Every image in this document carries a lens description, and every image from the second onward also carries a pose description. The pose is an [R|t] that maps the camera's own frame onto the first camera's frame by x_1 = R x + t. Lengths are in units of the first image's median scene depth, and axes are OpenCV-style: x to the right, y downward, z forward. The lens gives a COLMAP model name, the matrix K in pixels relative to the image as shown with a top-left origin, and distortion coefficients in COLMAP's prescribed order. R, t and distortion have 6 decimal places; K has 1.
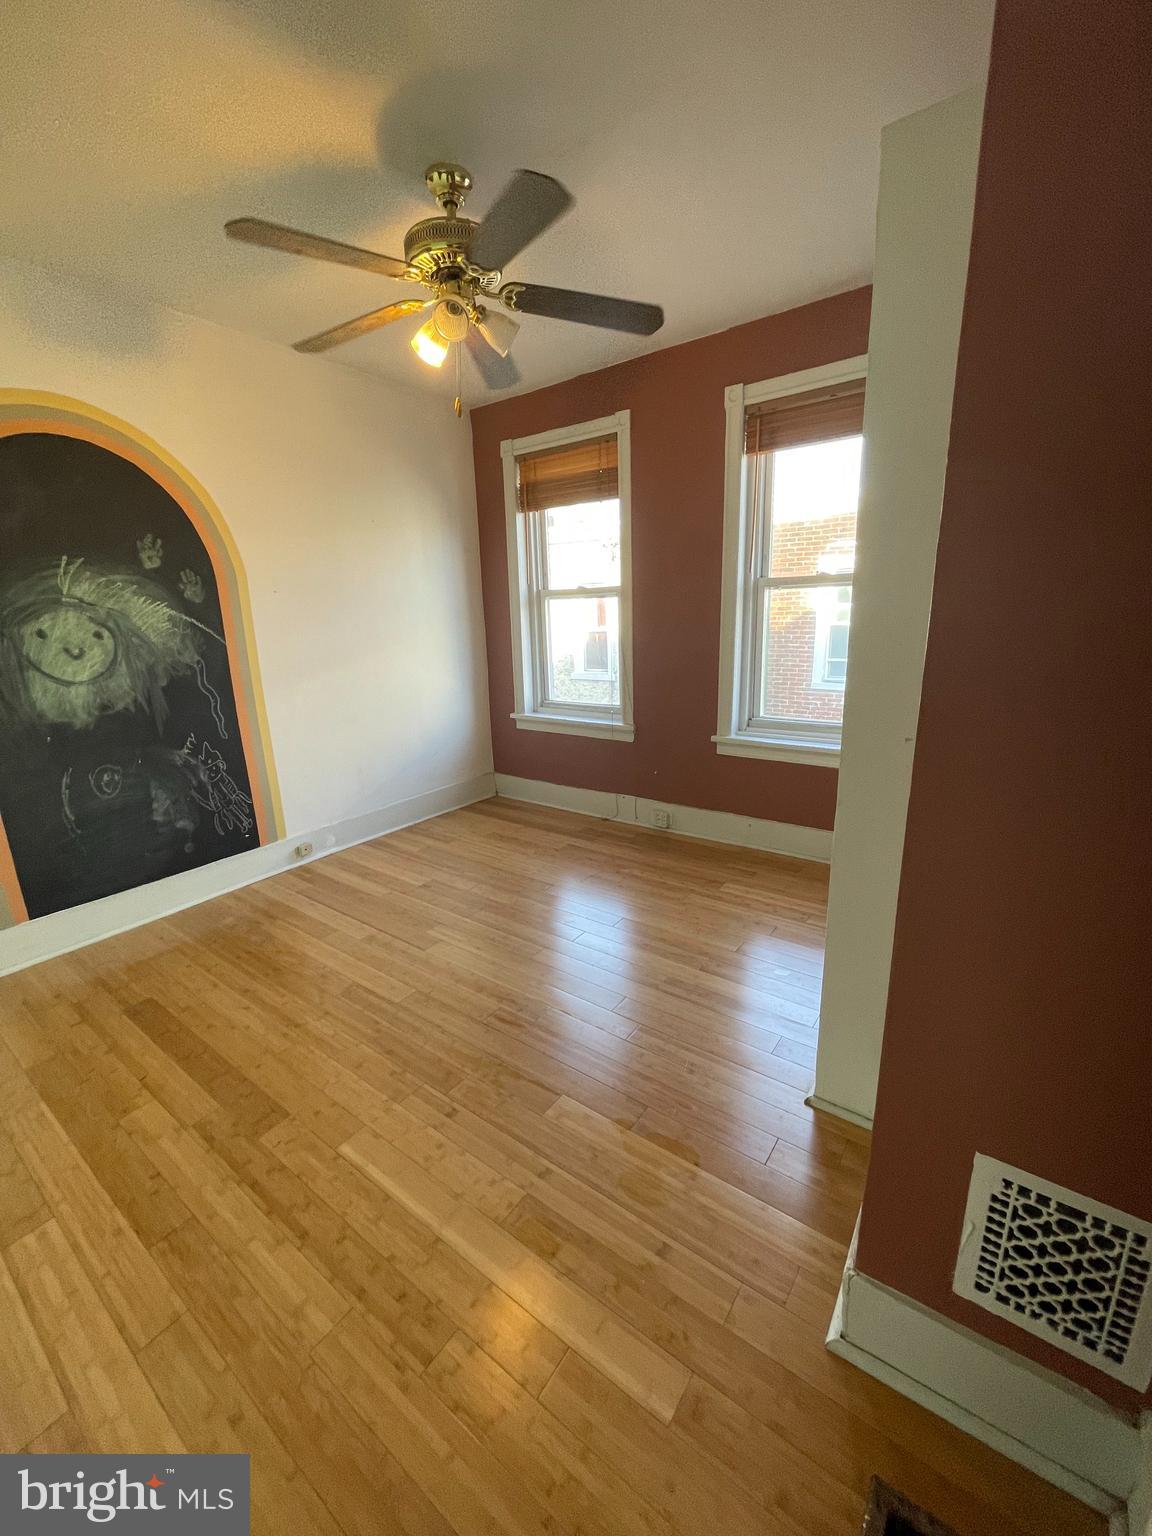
lens RADIAL K [[620.0, 0, 577.1], [0, 620.0, 771.4], [0, 0, 1]] dist [-0.001286, -0.000153]
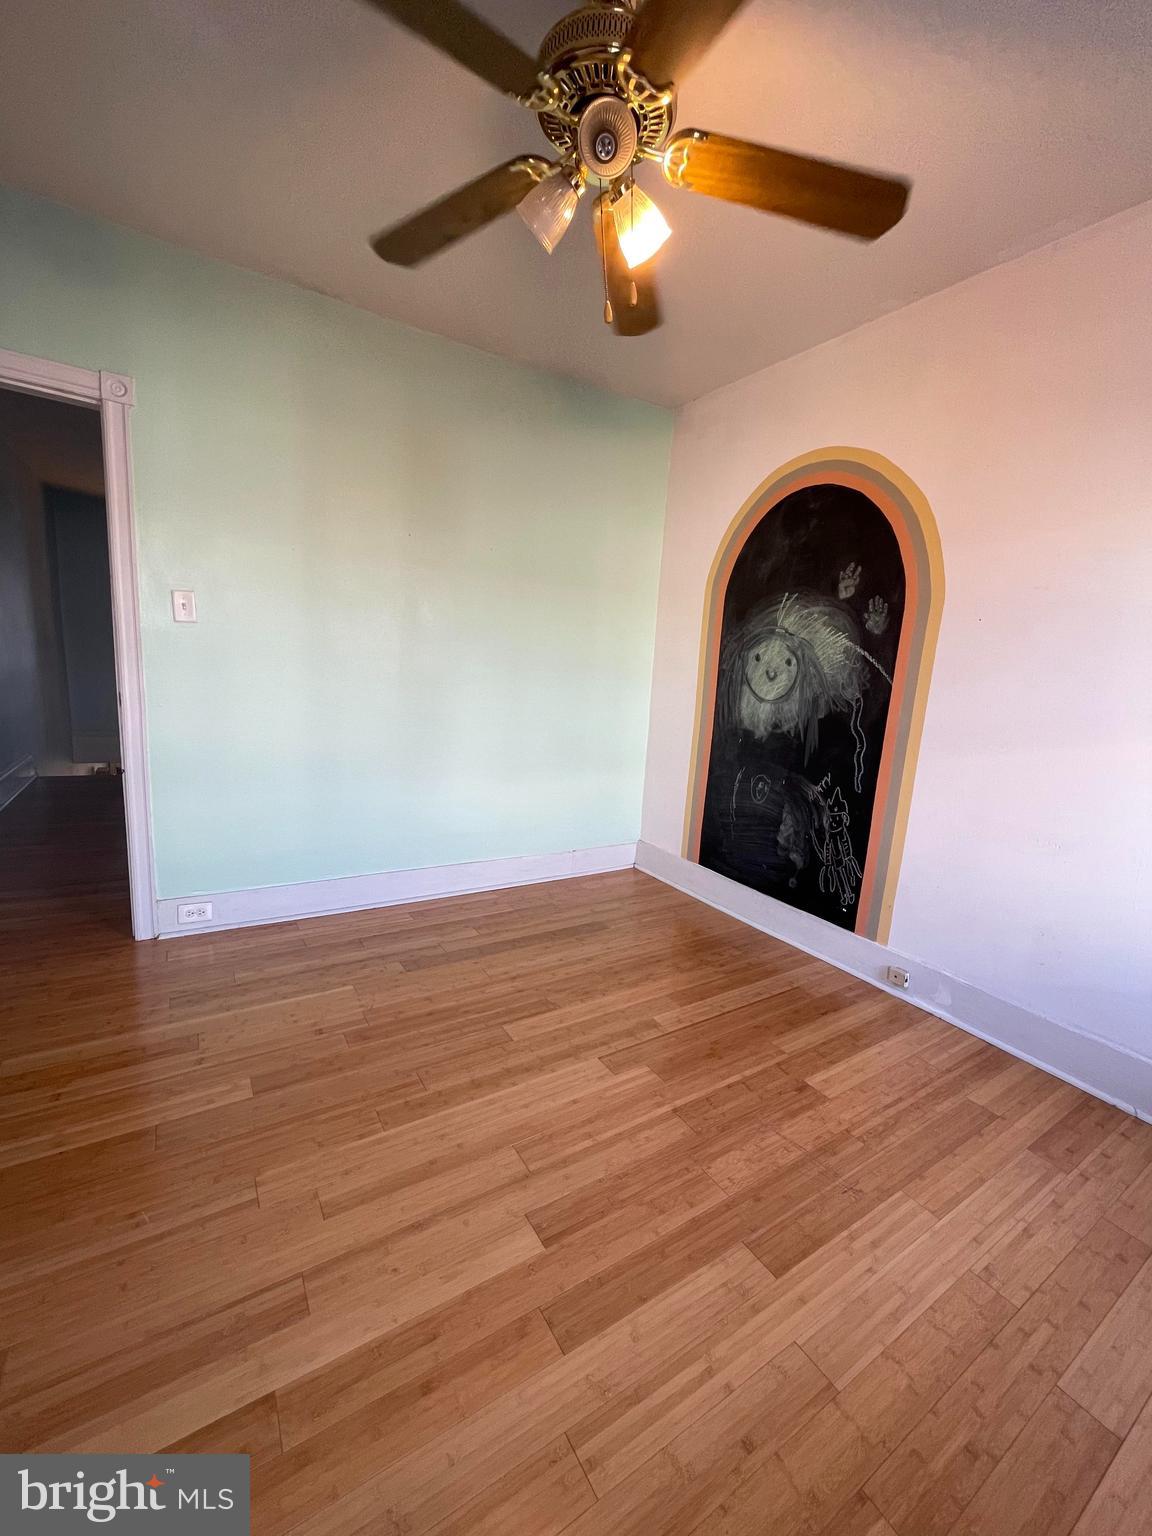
lens RADIAL K [[620.0, 0, 577.1], [0, 620.0, 771.4], [0, 0, 1]] dist [-0.001286, -0.000153]
pose [[-0.360102, 0.175651, -0.916228, 0.390152], [-0.284239, 0.914763, 0.287084, -0.242157], [0.888558, 0.363807, -0.279481, 1.005601]]
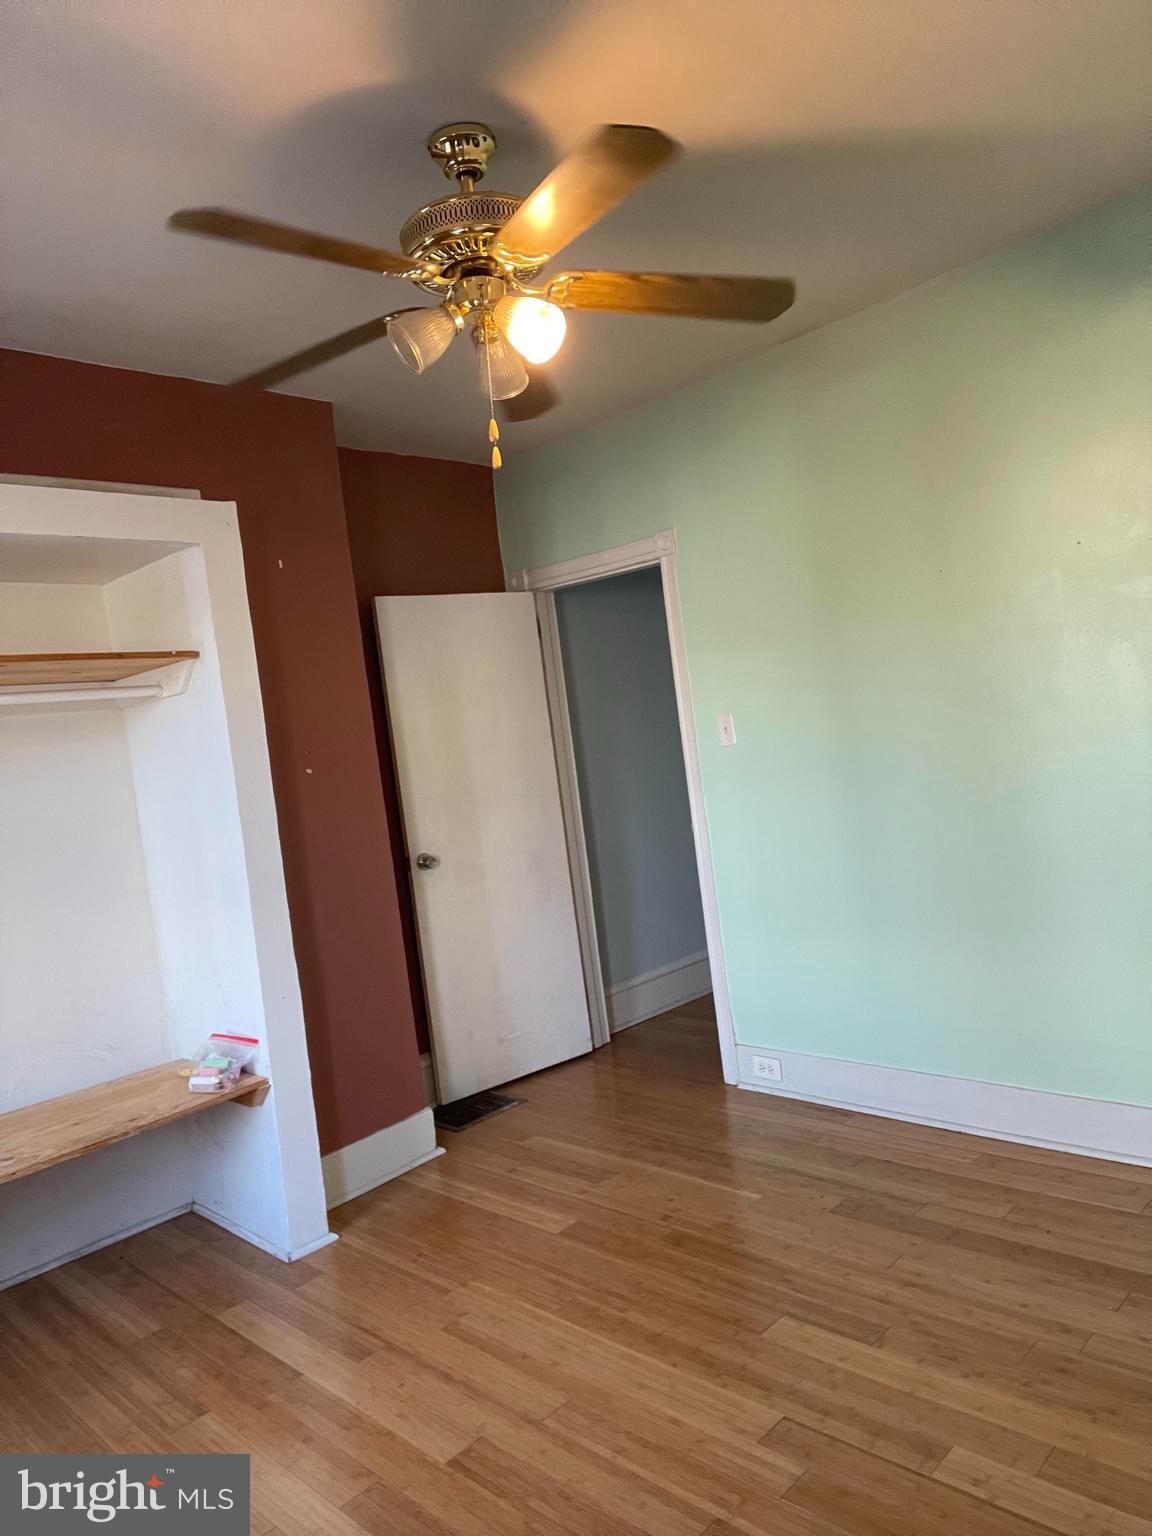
lens RADIAL K [[1049.6, 0, 576.0], [0, 1049.6, 768.0], [0, 0, 1]] dist [0.069084, -0.079571]
pose [[-0.977439, 0.152488, 0.146150, -0.270454], [0.187506, 0.944977, 0.268067, -0.412867], [-0.097231, 0.289424, -0.952250, 1.565909]]
